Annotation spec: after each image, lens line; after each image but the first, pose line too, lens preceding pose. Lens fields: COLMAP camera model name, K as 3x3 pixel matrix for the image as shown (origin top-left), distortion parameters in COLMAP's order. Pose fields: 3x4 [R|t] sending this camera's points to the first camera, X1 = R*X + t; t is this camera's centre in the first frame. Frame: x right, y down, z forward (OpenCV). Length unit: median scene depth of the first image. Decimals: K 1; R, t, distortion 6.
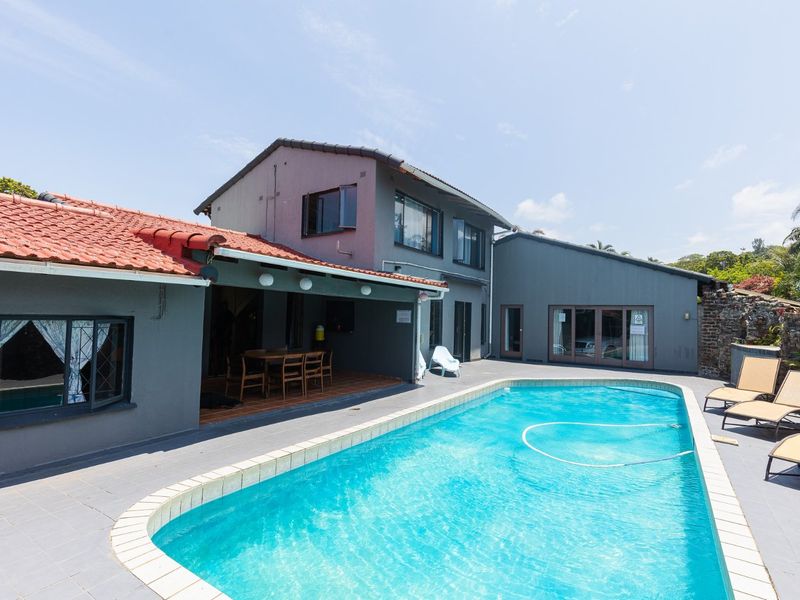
lens RADIAL K [[404.2, 0, 415.7], [0, 404.2, 296.3], [0, 0, 1]] dist [0.009582, -0.000367]
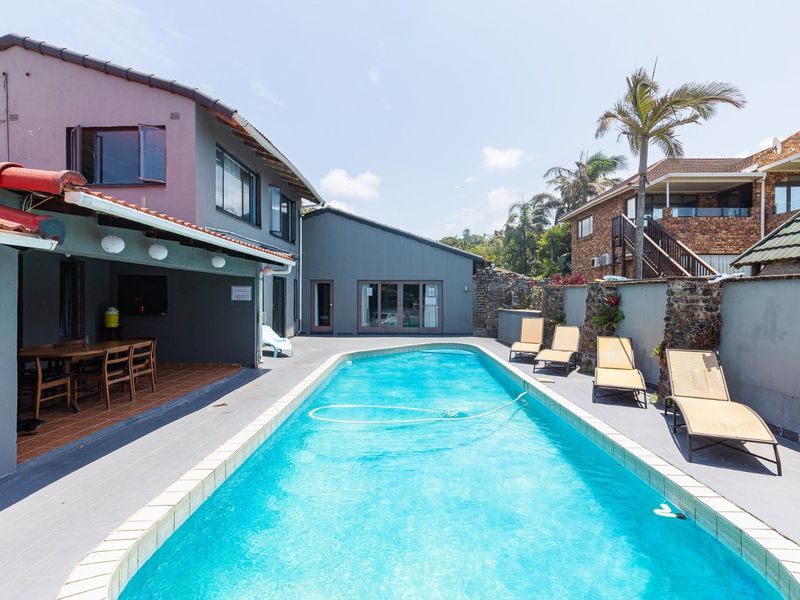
lens RADIAL K [[404.2, 0, 405.8], [0, 404.2, 288.4], [0, 0, 1]] dist [0.009582, -0.000367]
pose [[0.846028, -0.013045, 0.532978, -0.172323], [-0.008822, 0.999221, 0.038461, 0.002698], [-0.533065, -0.037241, 0.845254, 0.066648]]
